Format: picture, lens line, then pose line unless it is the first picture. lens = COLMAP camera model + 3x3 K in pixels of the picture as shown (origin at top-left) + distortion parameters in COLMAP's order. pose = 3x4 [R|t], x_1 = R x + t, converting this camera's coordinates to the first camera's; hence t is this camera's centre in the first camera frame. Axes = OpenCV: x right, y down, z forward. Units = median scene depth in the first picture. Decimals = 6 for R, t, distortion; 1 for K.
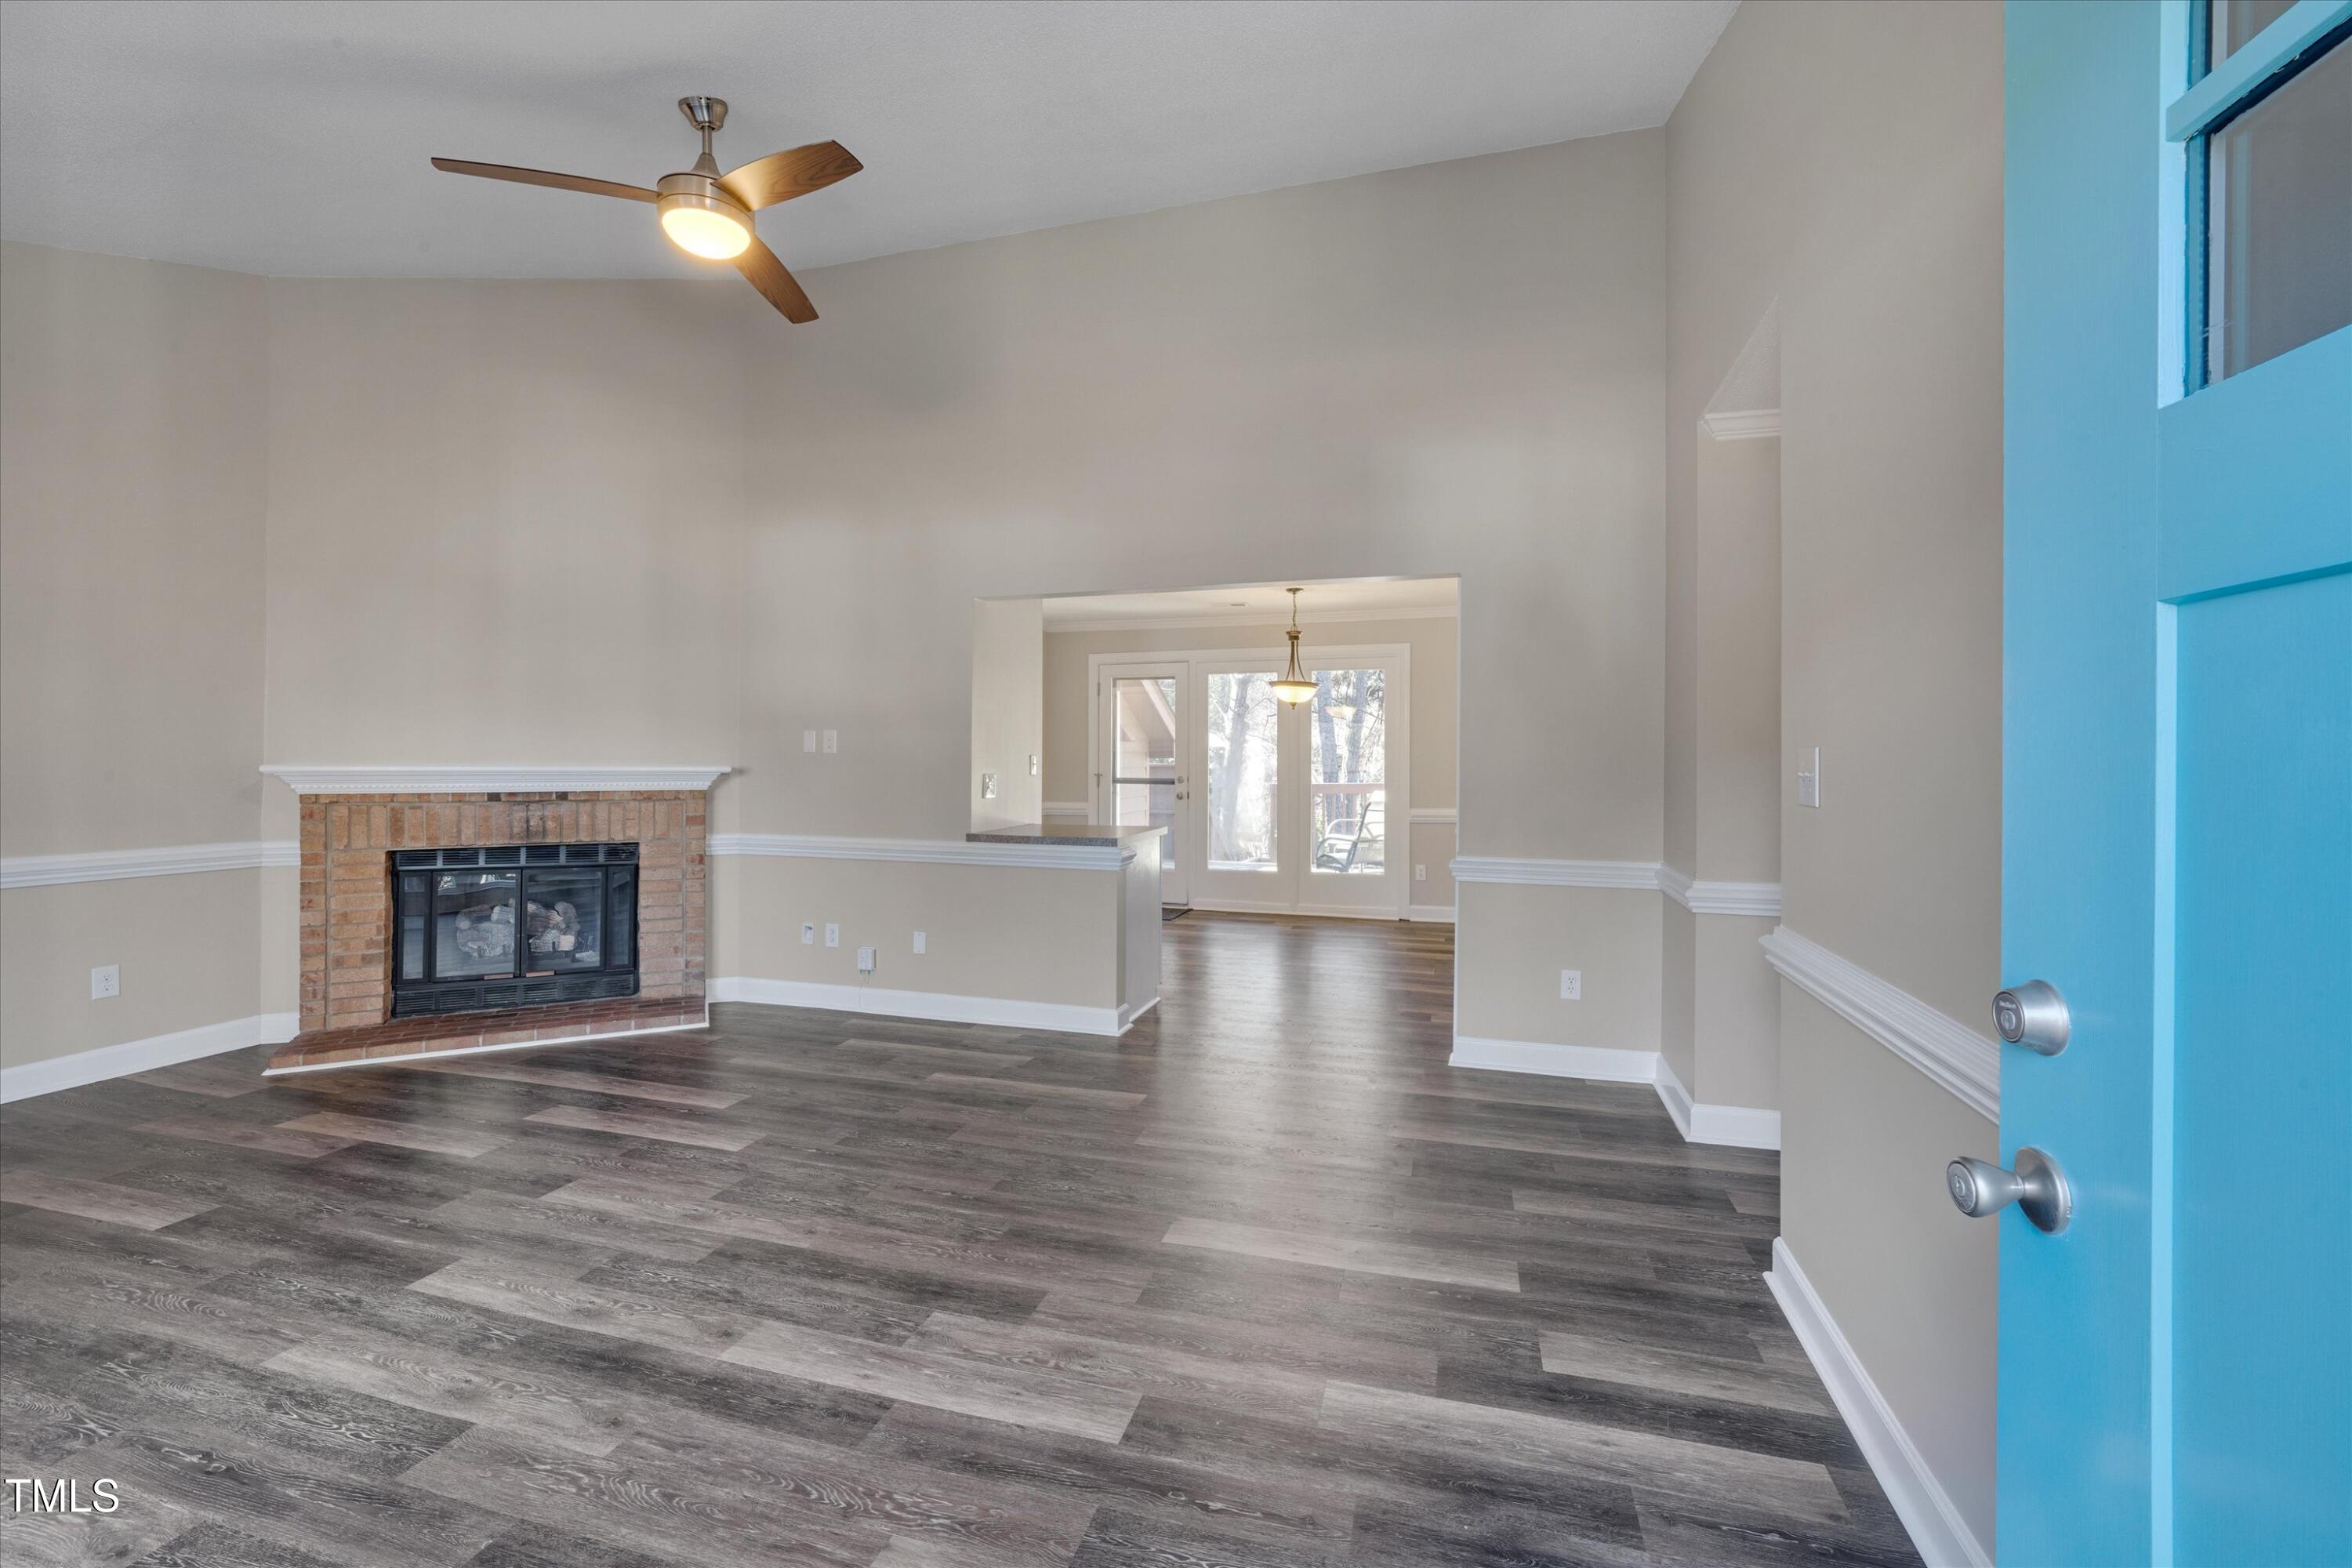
lens RADIAL K [[965.4, 0, 1181.8], [0, 965.4, 761.1], [0, 0, 1]] dist [-0.016055, 0.006181]
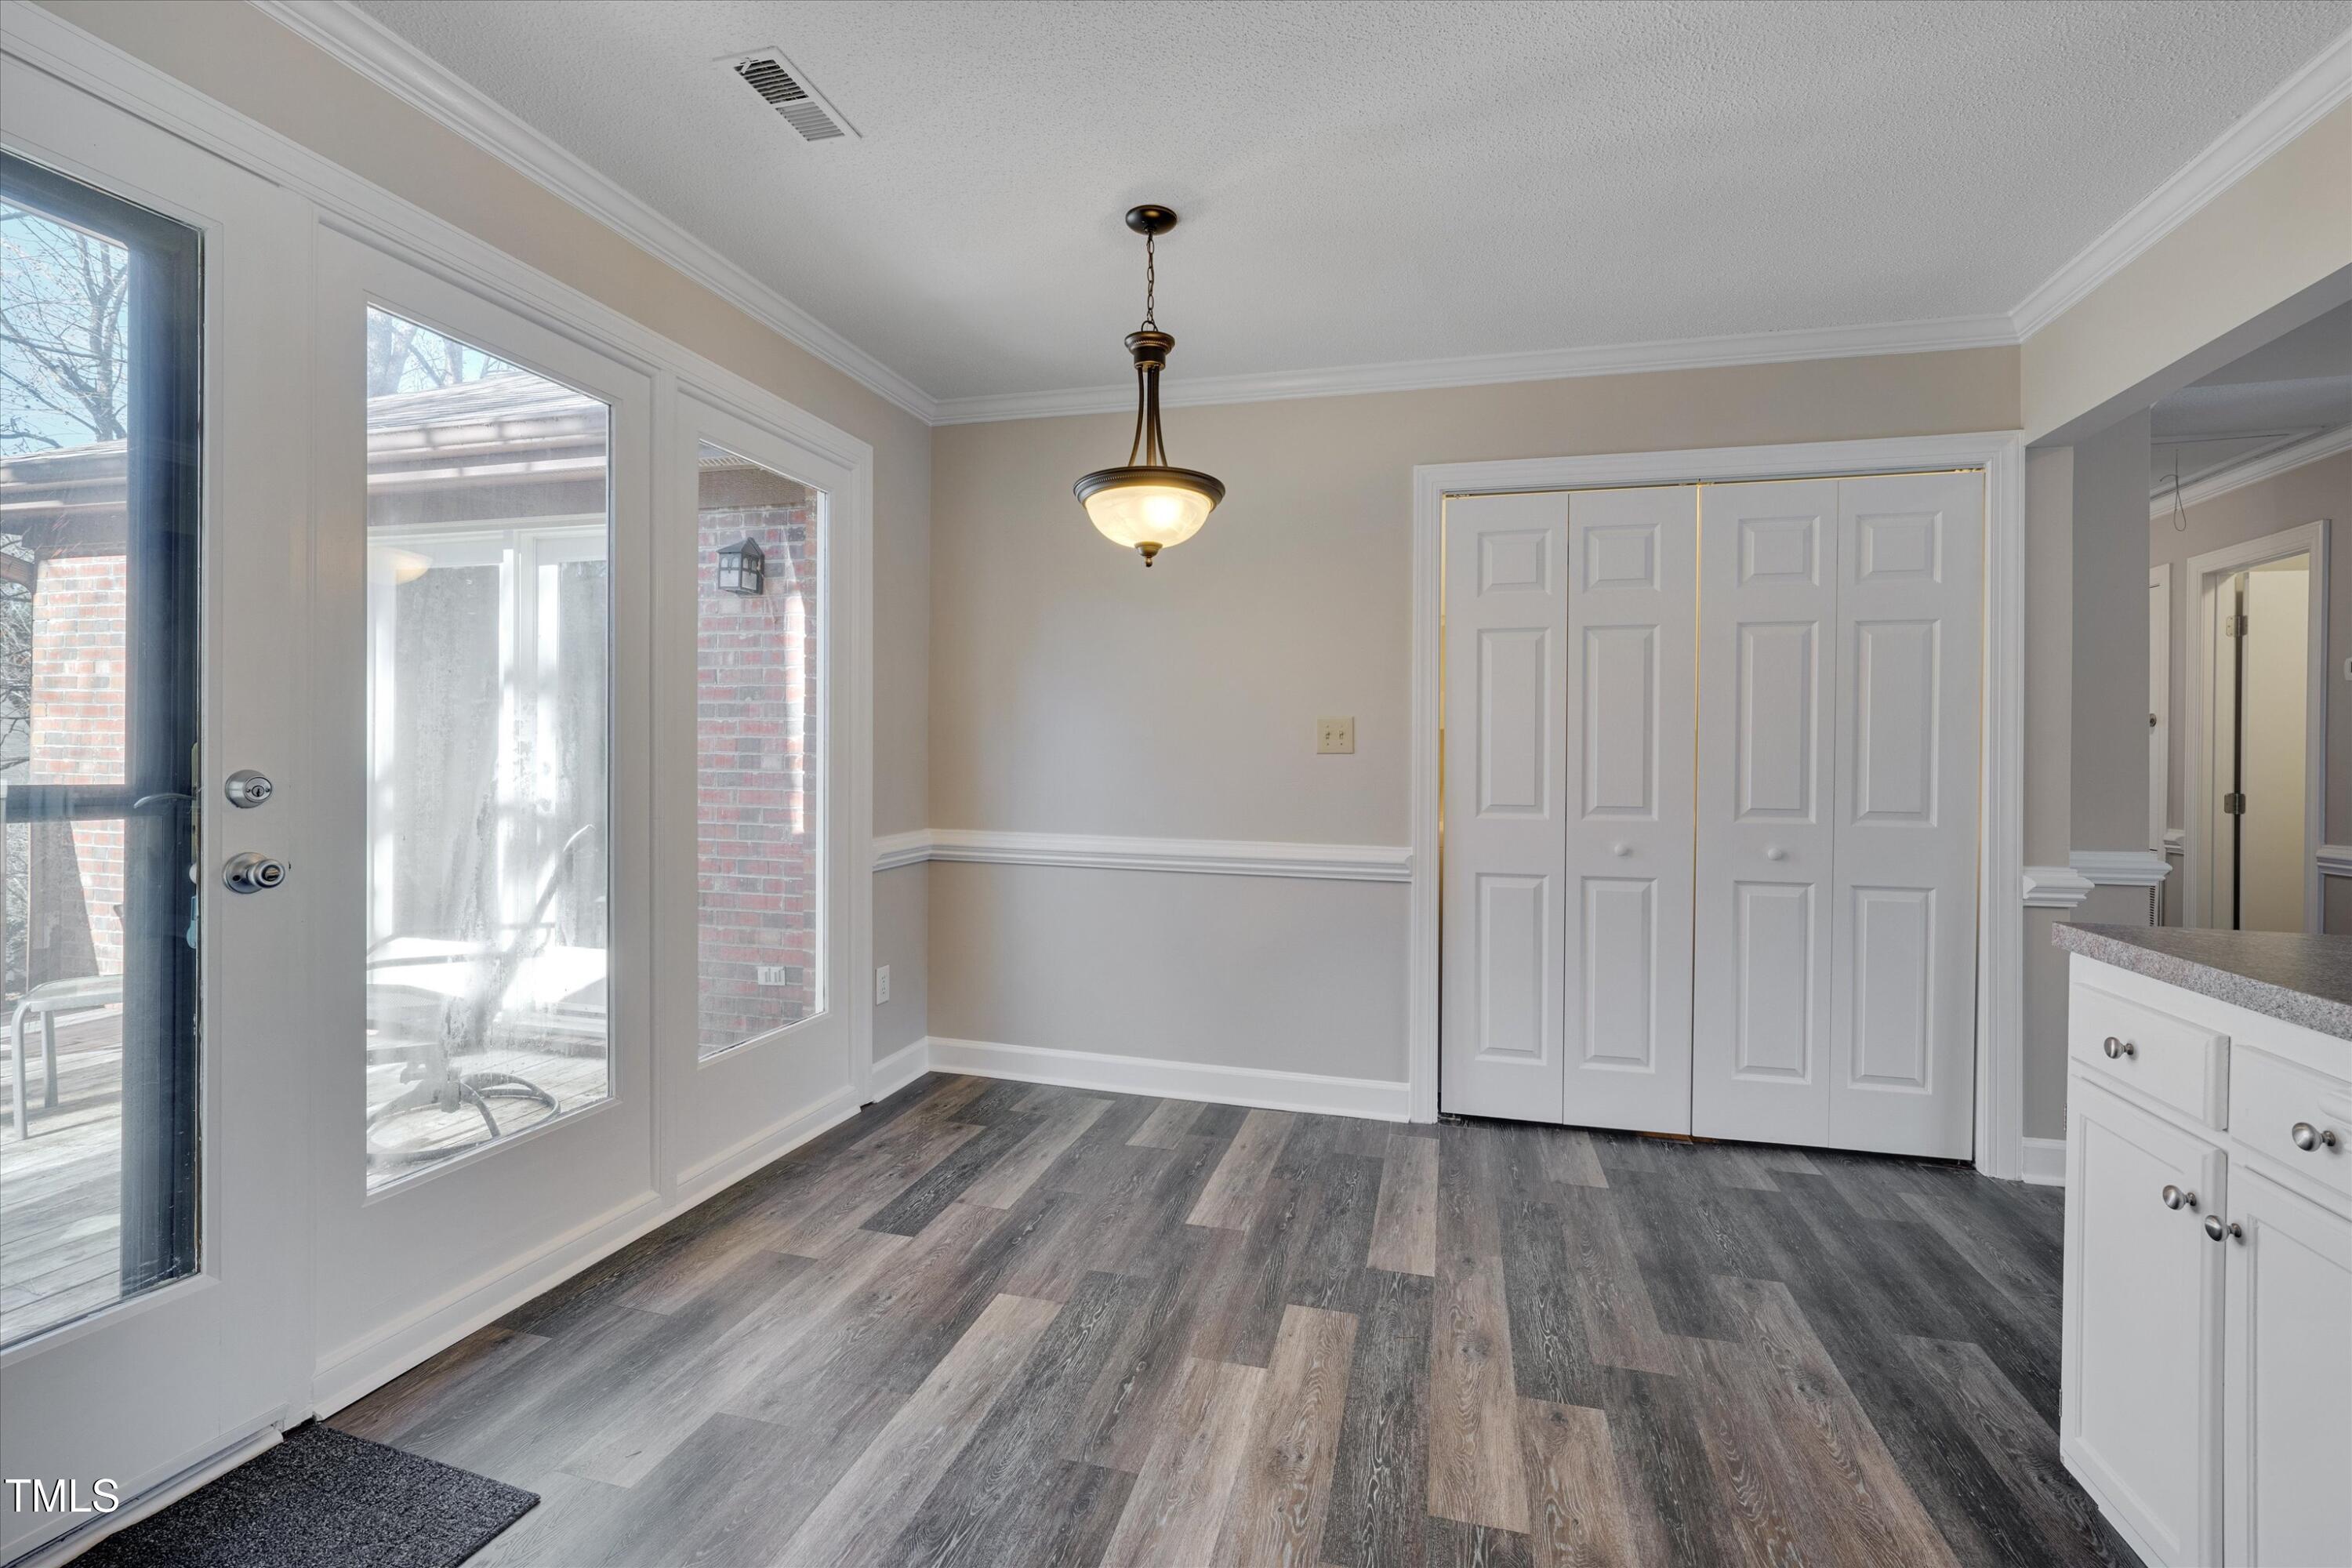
lens RADIAL K [[1054.5, 0, 1173.9], [0, 1054.5, 765.4], [0, 0, 1]] dist [-0.001721, -0.000155]
pose [[-0.020524, -0.007007, 0.999765, -0.429921], [-0.004306, 0.999967, 0.006920, 0.024027], [-0.999780, -0.004163, -0.020553, 1.644543]]
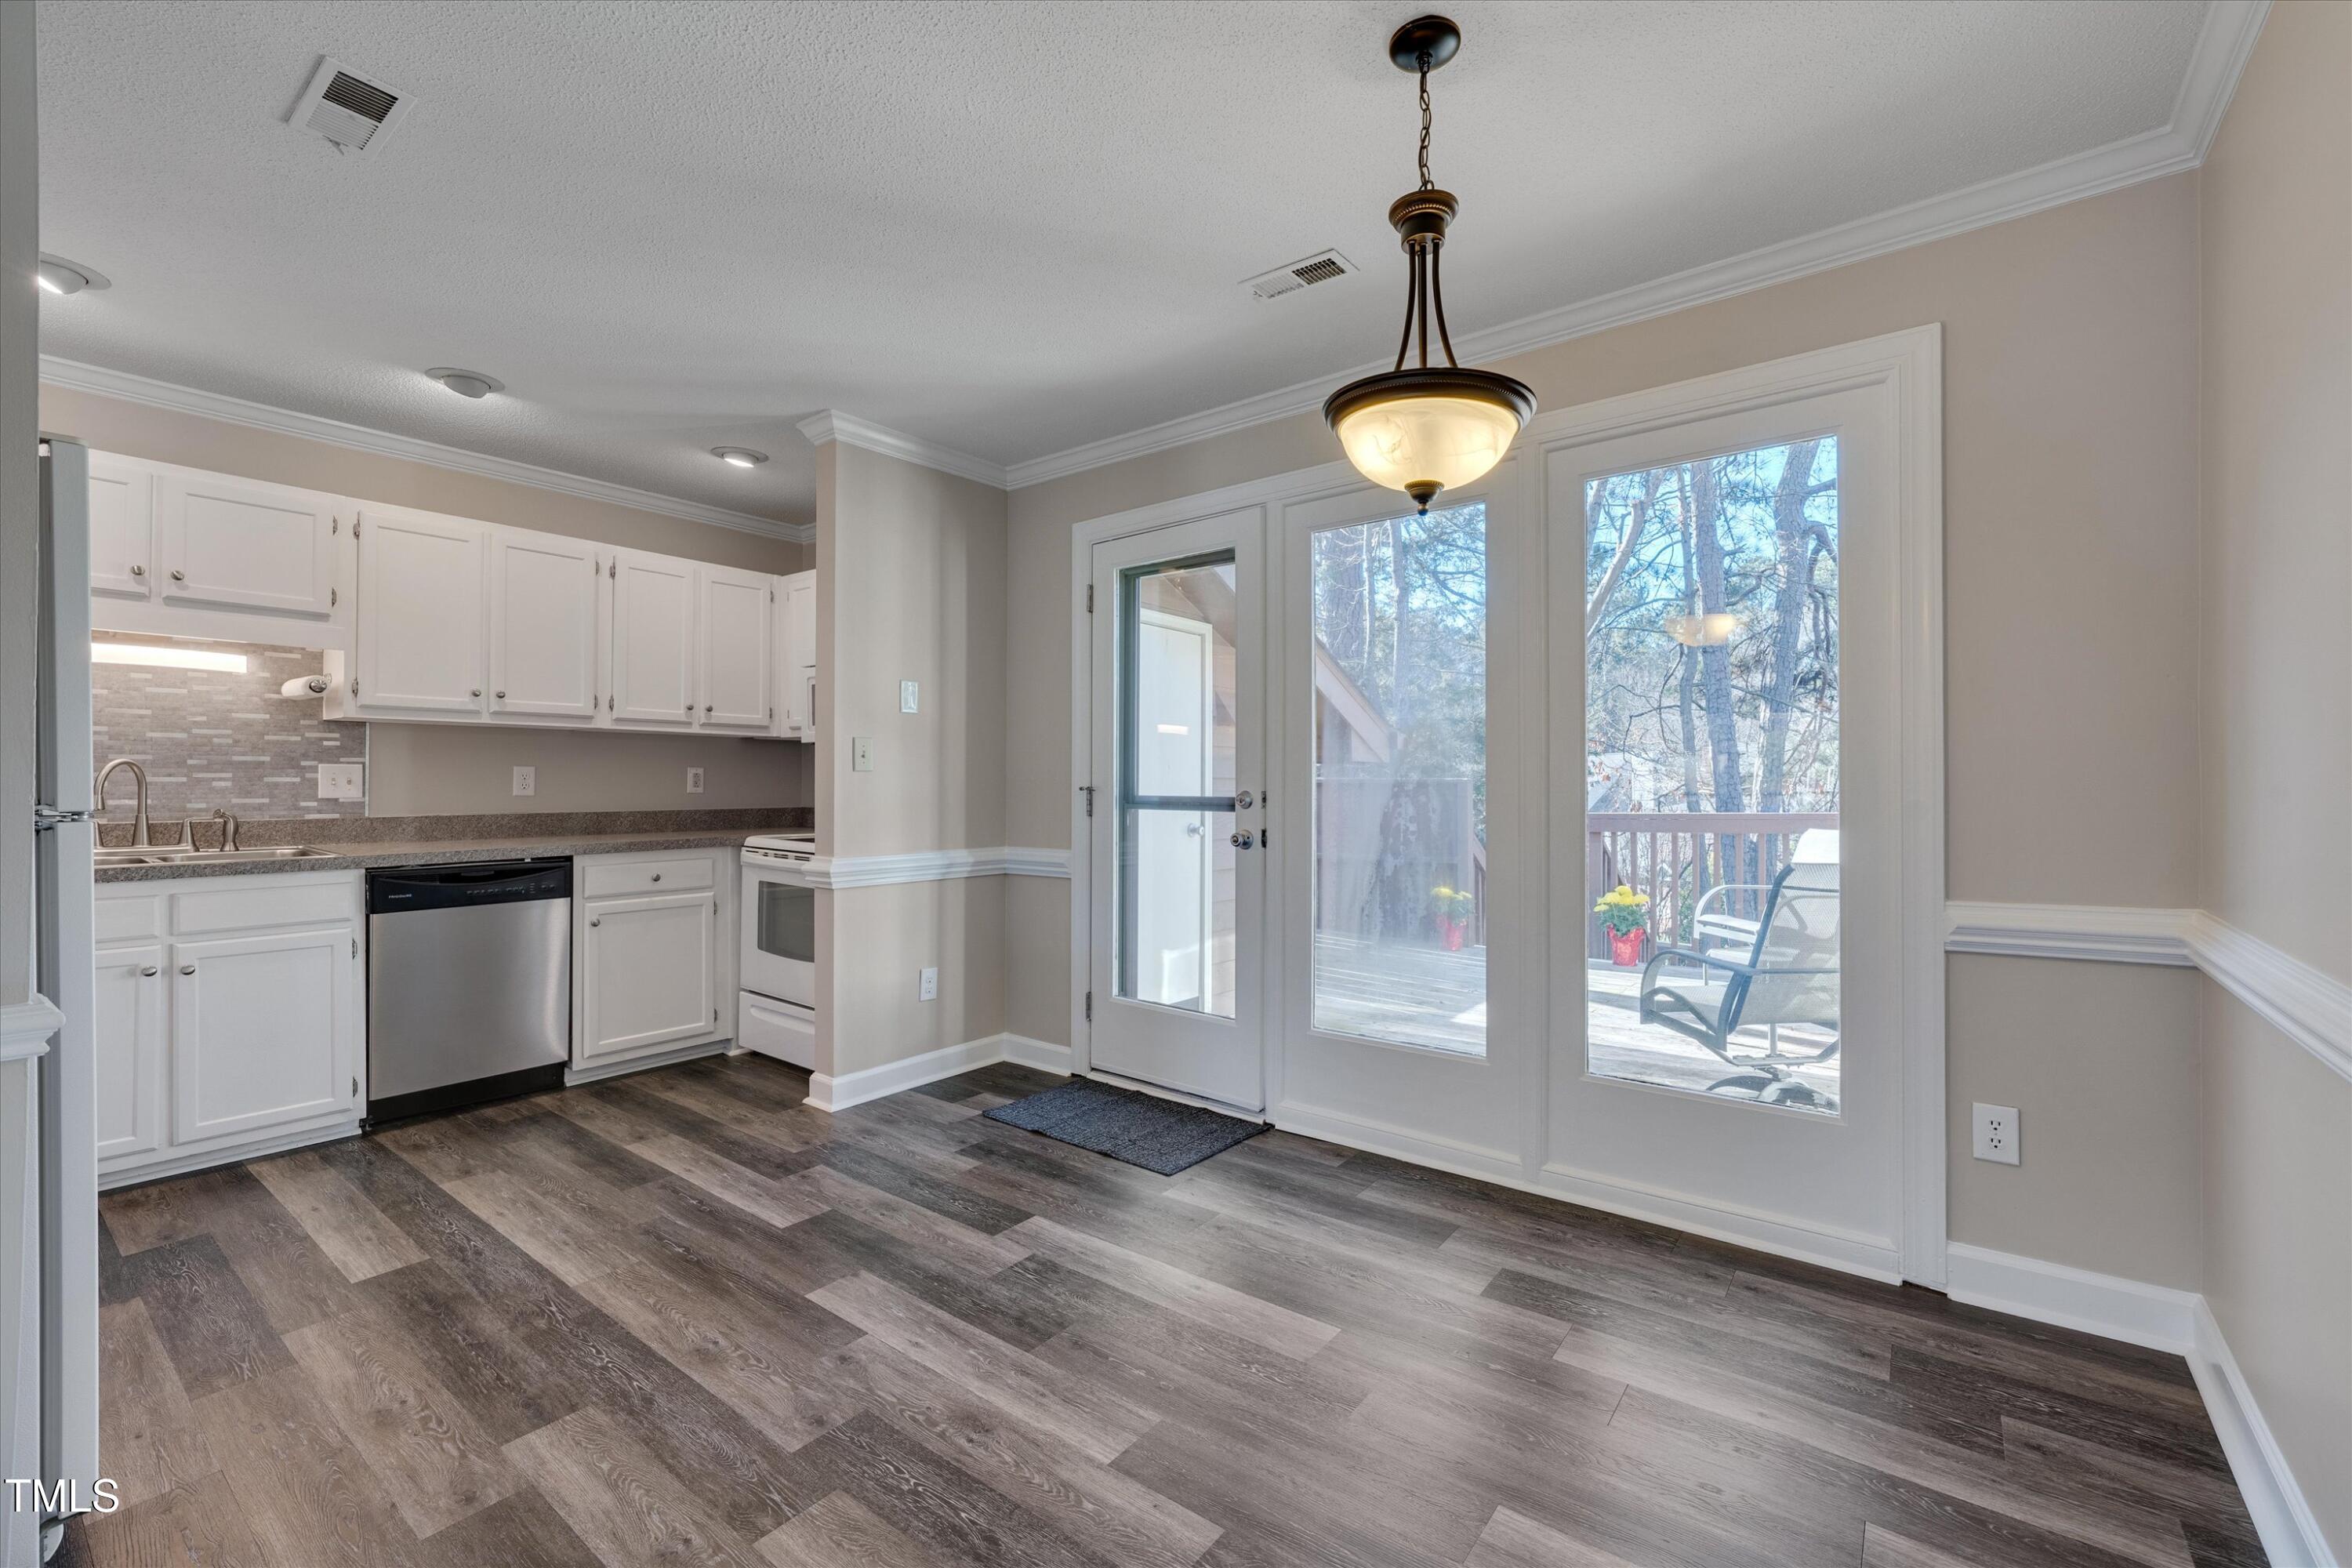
lens RADIAL K [[984.7, 0, 1179.8], [0, 984.7, 782.3], [0, 0, 1]] dist [-0.015593, 0.005674]
pose [[0.930562, -0.003196, -0.366120, 0.246365], [-0.000124, 0.999959, -0.009043, 0.031017], [0.366134, 0.008460, 0.930524, 1.216046]]
